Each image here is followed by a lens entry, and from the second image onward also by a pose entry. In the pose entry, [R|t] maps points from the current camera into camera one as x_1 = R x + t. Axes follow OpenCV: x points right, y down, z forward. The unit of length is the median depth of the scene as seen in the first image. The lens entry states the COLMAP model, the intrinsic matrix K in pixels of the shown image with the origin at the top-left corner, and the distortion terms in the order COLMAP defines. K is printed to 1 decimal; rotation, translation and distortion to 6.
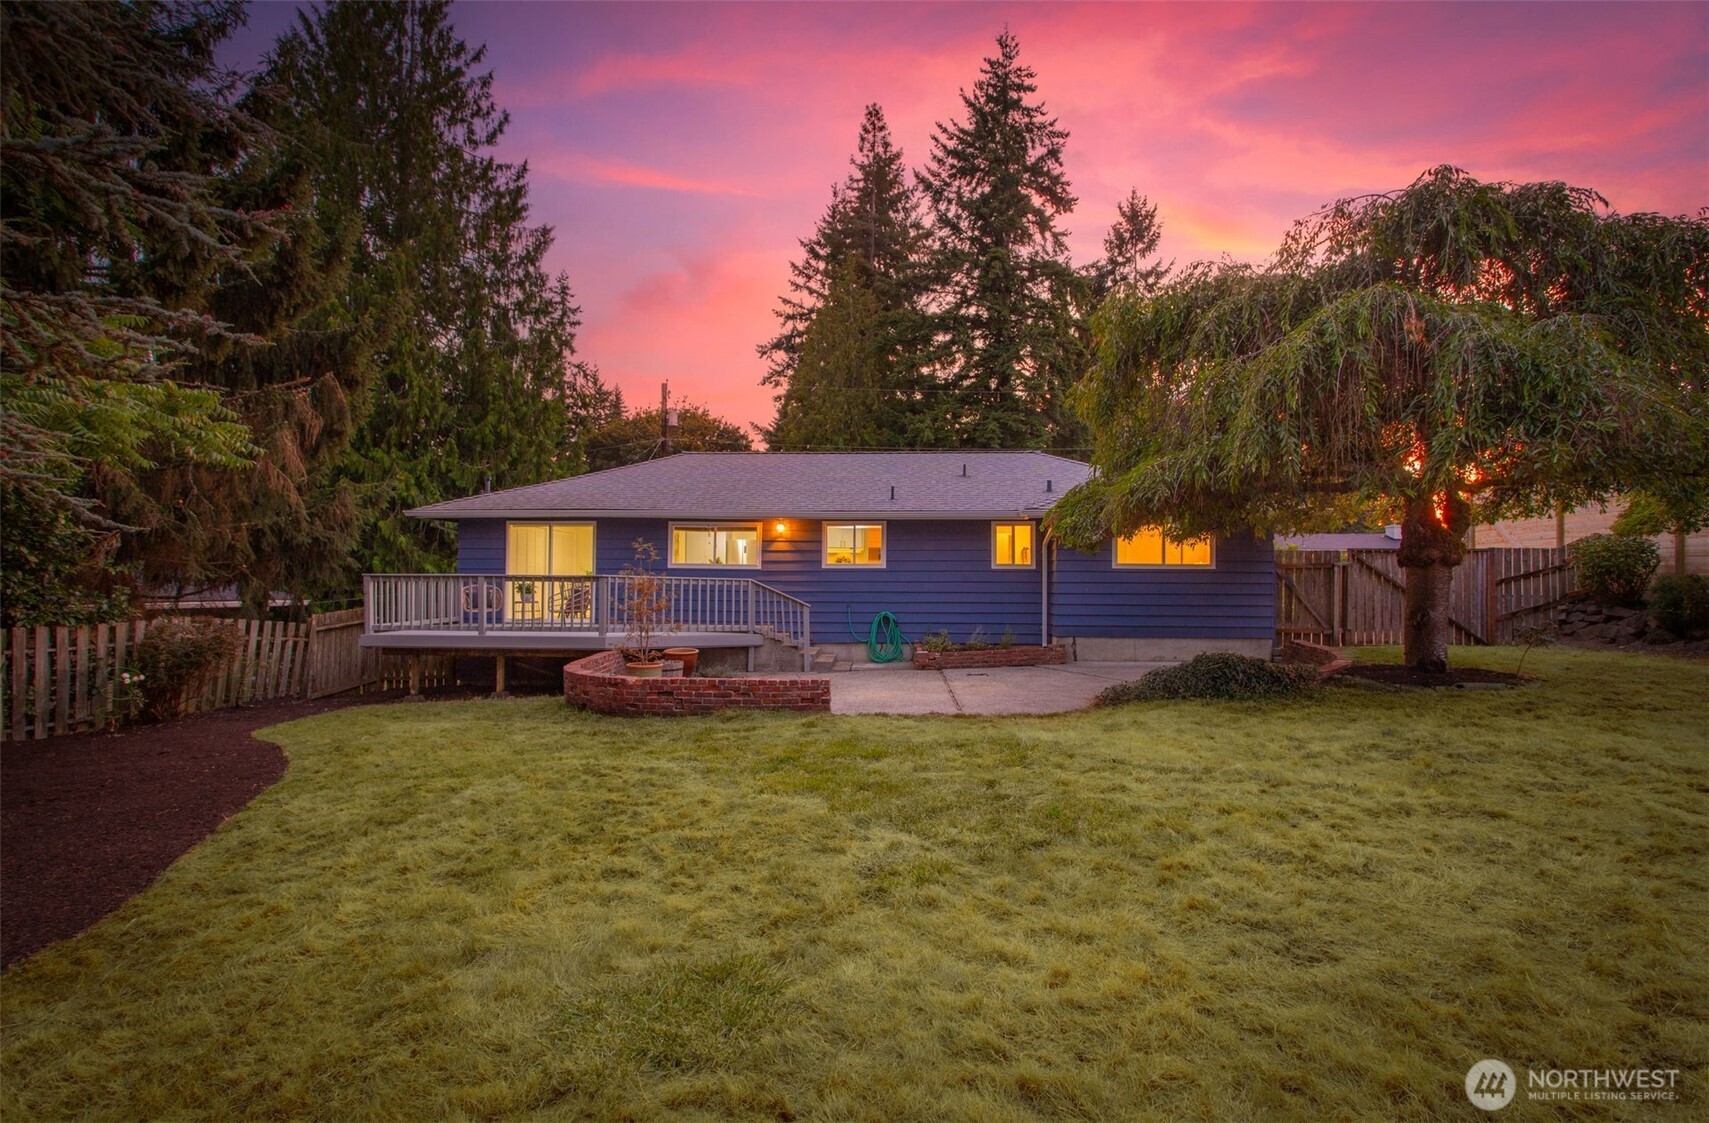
lens RADIAL K [[849.3, 0, 817.7], [0, 849.3, 575.8], [0, 0, 1]] dist [0.013681, 0.005089]
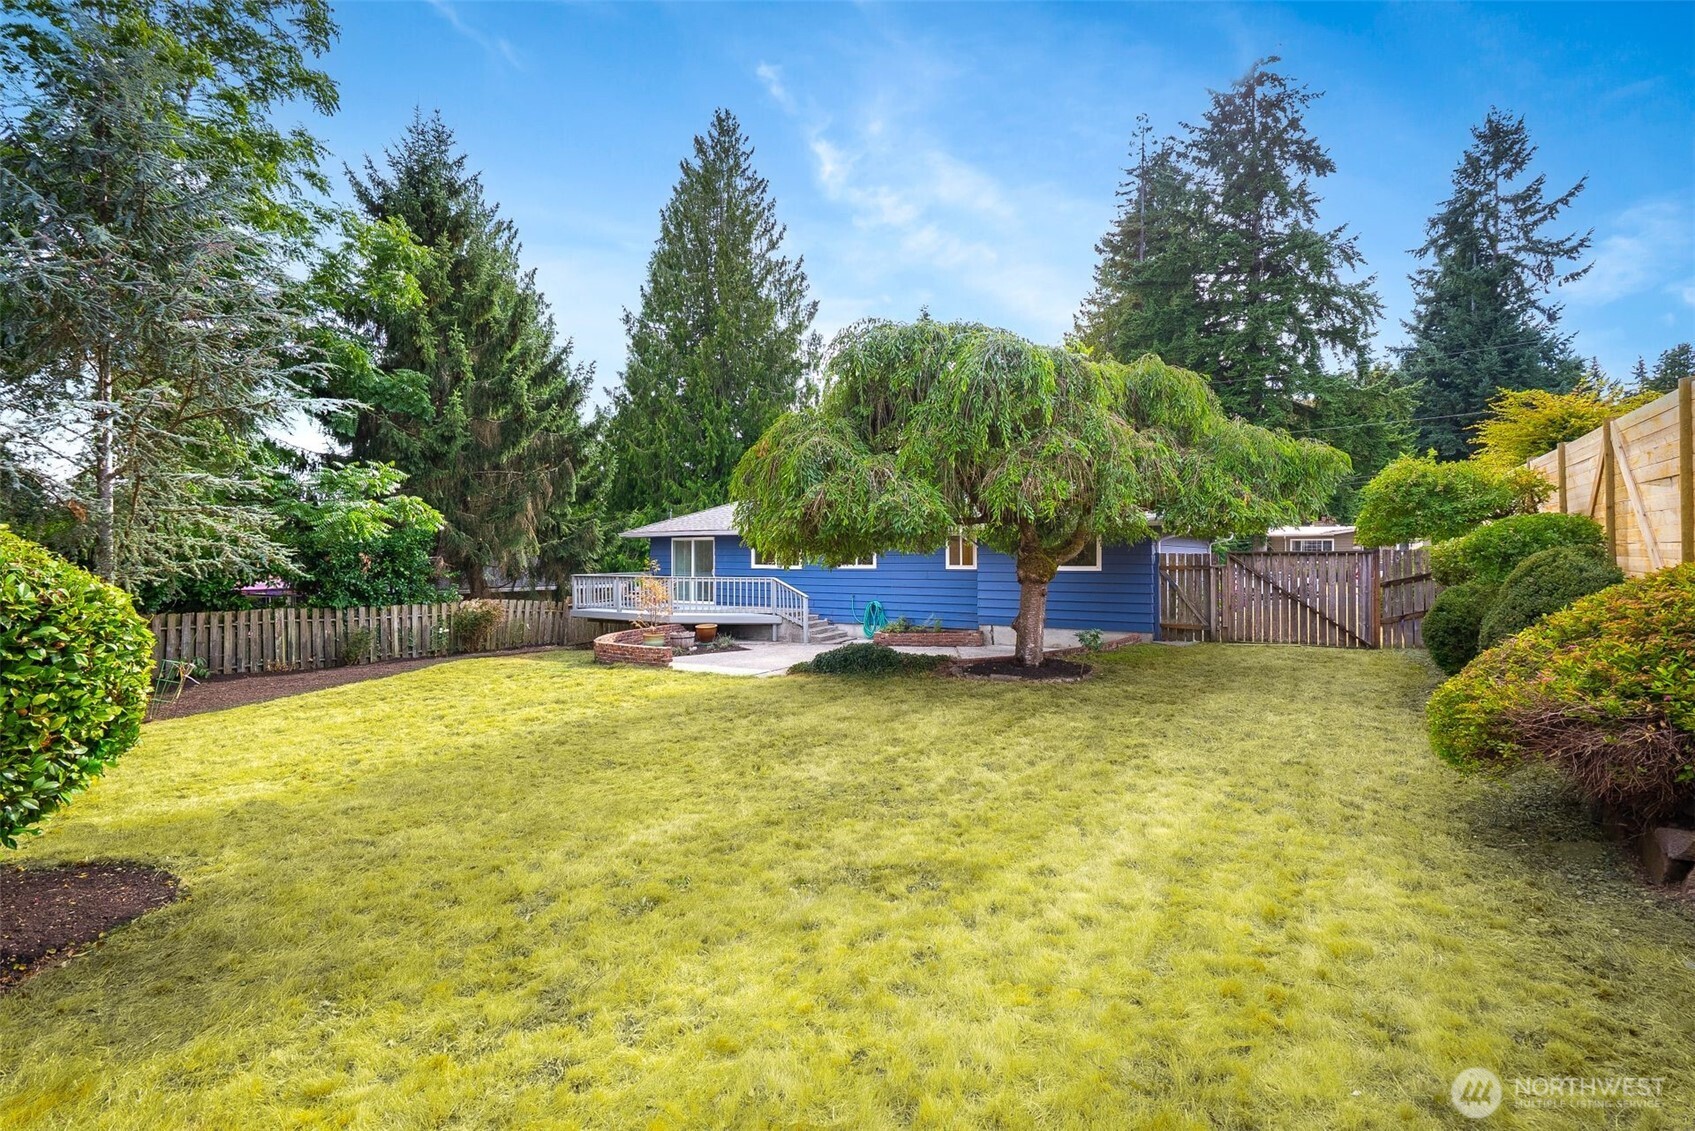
lens RADIAL K [[783.3, 0, 840.3], [0, 783.3, 561.4], [0, 0, 1]] dist [-0.001133, 0.002981]
pose [[0.865902, -0.005602, -0.500182, 0.624509], [0.015019, 0.999778, 0.014803, -0.038245], [0.499987, -0.020331, 0.865794, -0.091759]]
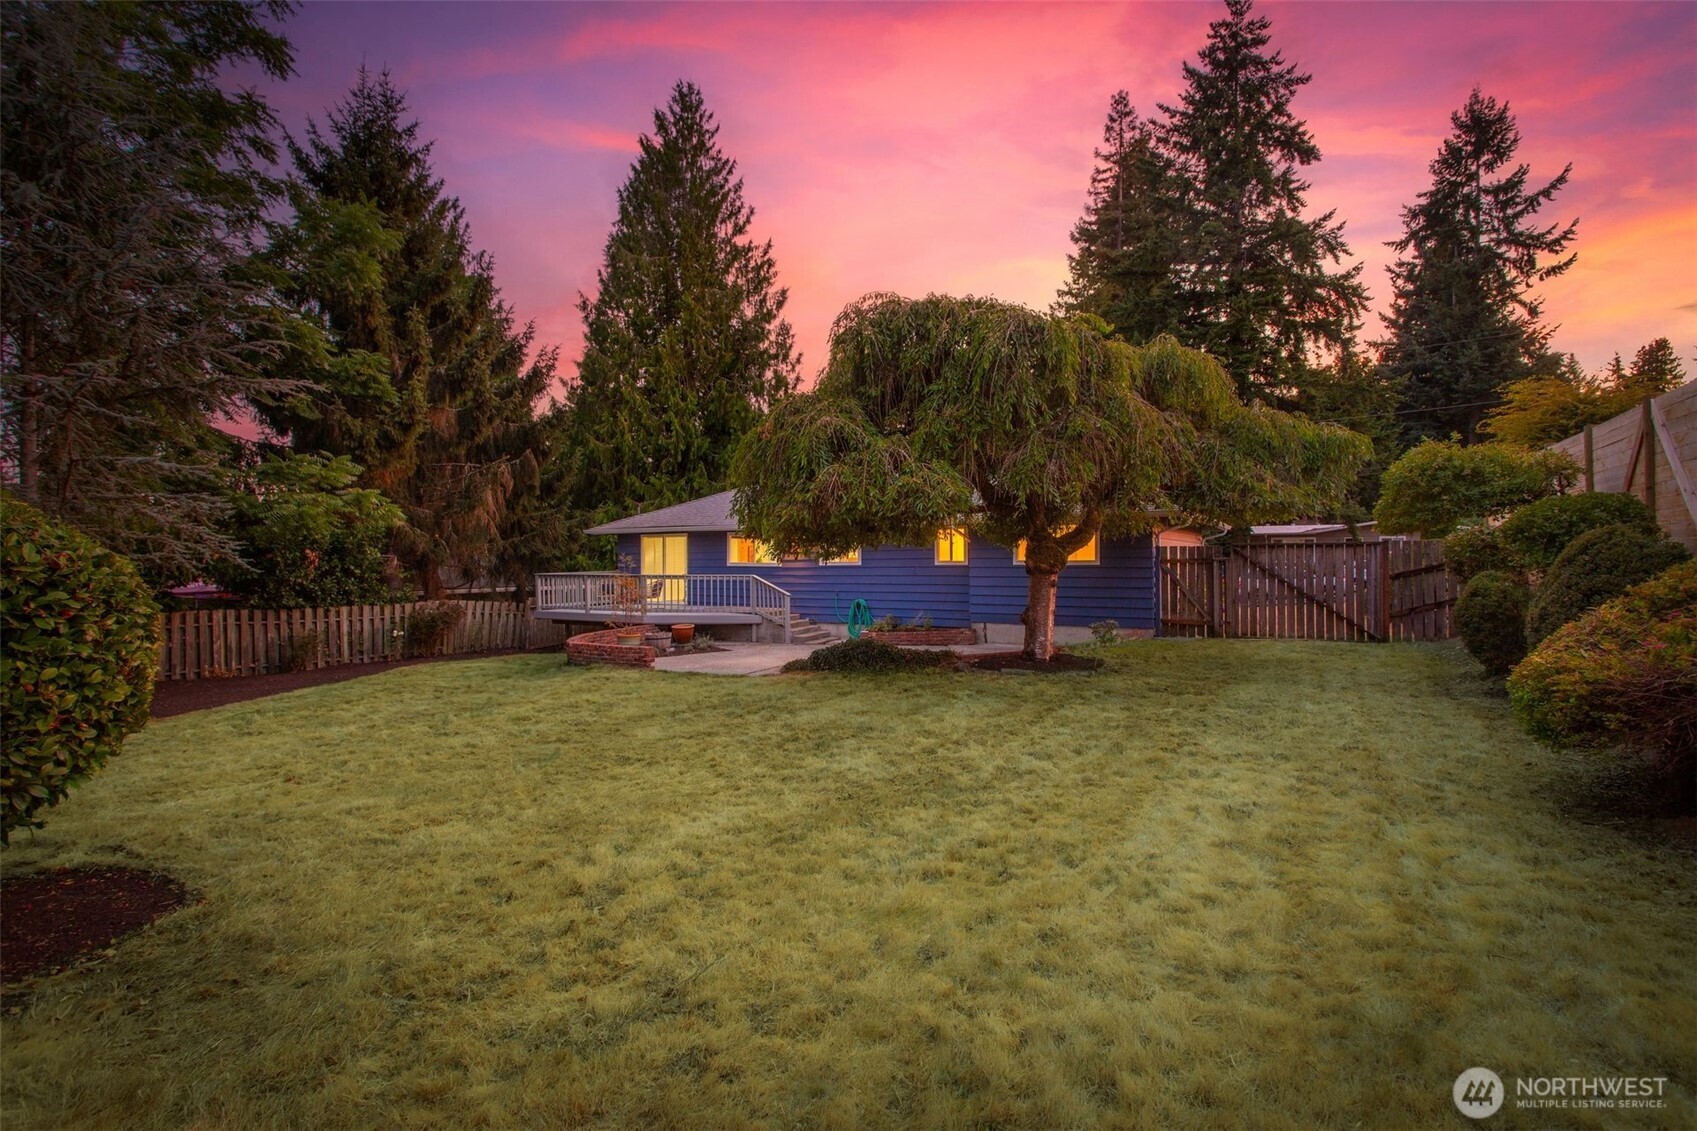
lens RADIAL K [[815.9, 0, 830.7], [0, 815.9, 568.7], [0, 0, 1]] dist [0.011419, -0.001656]
pose [[0.884807, -0.006969, -0.465906, 0.589369], [0.017859, 0.999661, 0.018964, -0.027034], [0.465616, -0.025100, 0.884631, -0.103385]]
